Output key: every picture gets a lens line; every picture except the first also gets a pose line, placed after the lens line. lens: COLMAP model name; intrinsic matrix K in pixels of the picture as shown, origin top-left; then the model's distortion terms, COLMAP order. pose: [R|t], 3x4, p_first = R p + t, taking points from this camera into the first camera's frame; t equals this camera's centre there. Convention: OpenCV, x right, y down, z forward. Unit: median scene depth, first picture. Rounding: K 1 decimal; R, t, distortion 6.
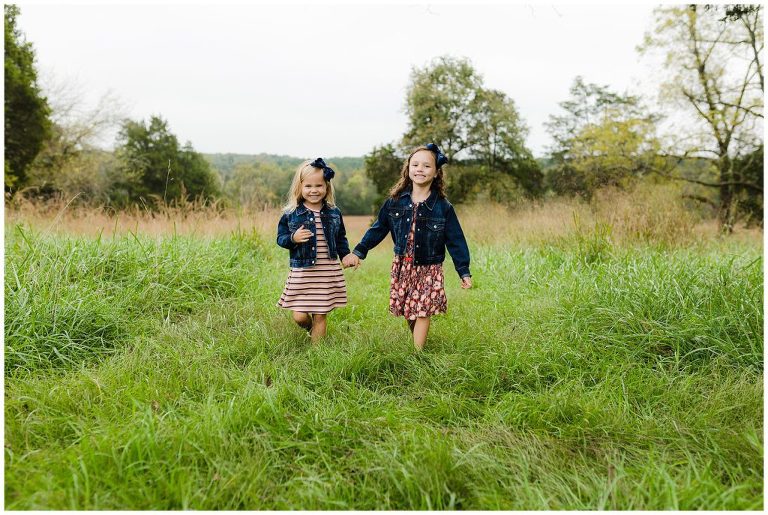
lens RADIAL K [[724.7, 0, 384.0], [0, 724.7, 257.5], [0, 0, 1]] dist [0.004587, 0.001326]
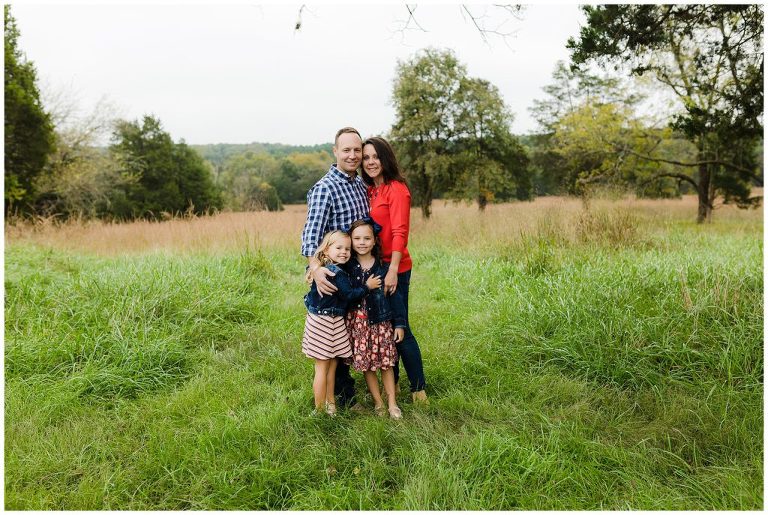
lens RADIAL K [[724.7, 0, 384.0], [0, 724.7, 257.5], [0, 0, 1]] dist [0.004587, 0.001326]
pose [[0.998945, -0.045810, 0.003341, 0.003500], [0.045719, 0.998676, 0.023564, -0.008232], [-0.004416, -0.023386, 0.999717, -0.032510]]
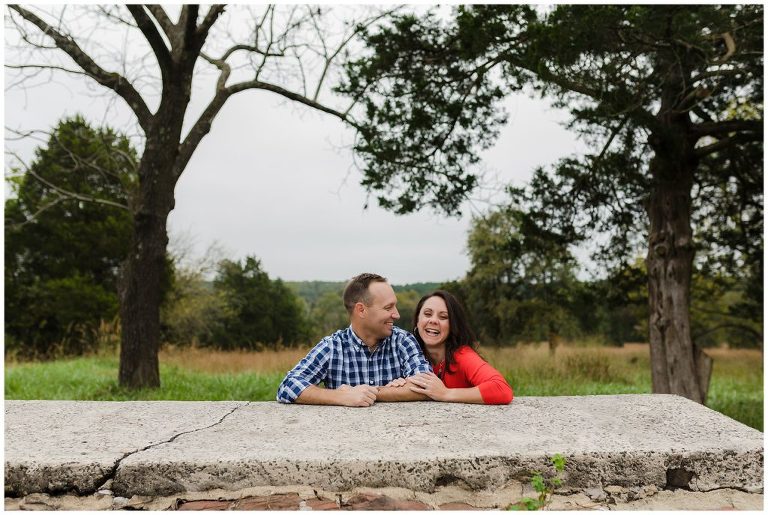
lens RADIAL K [[724.7, 0, 384.0], [0, 724.7, 257.5], [0, 0, 1]] dist [0.004587, 0.001326]
pose [[0.993241, -0.024494, -0.113460, 0.028241], [0.004899, 0.985457, -0.169855, -0.002326], [0.115970, 0.168151, 0.978916, -0.117642]]
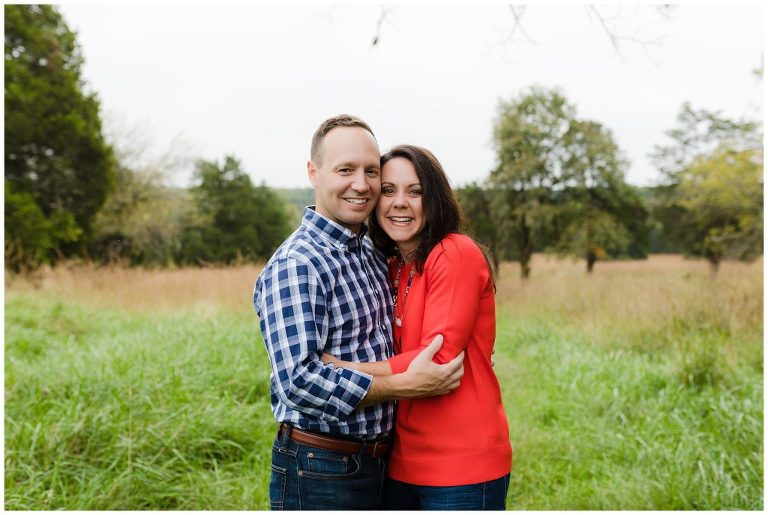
lens RADIAL K [[779.7, 0, 384.0], [0, 779.7, 257.5], [0, 0, 1]] dist [0.002088, 0.000171]
pose [[0.993463, -0.009789, -0.113736, 0.005462], [0.004219, 0.998784, -0.049115, -0.012731], [0.114079, 0.048314, 0.992296, 0.012904]]
